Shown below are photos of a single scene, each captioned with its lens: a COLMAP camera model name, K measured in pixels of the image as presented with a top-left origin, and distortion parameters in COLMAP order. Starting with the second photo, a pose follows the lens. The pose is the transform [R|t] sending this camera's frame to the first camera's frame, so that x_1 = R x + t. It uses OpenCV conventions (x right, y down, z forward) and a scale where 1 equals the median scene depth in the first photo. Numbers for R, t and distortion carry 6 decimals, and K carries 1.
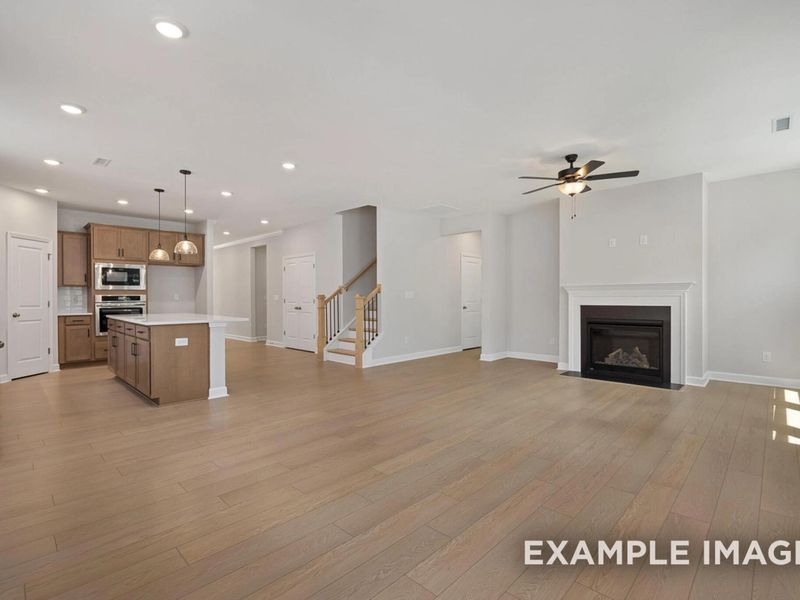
lens RADIAL K [[392.3, 0, 400.0], [0, 392.3, 300.0], [0, 0, 1]] dist [-0.000642, -0.000353]
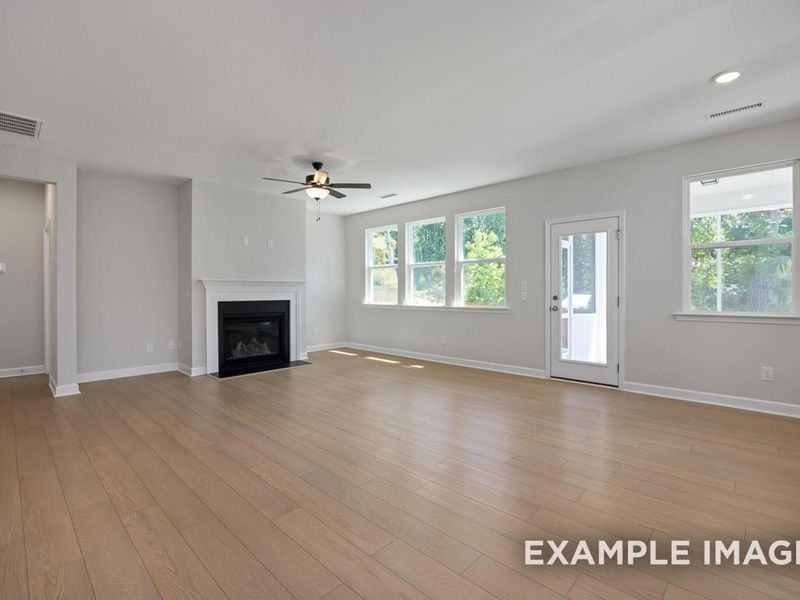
lens RADIAL K [[392.3, 0, 400.0], [0, 392.3, 300.0], [0, 0, 1]] dist [-0.000642, -0.000353]
pose [[0.005934, -0.017099, 0.999836, -0.520707], [0.003136, 0.999849, 0.017080, -0.004675], [-0.999977, 0.003034, 0.005987, 0.606097]]
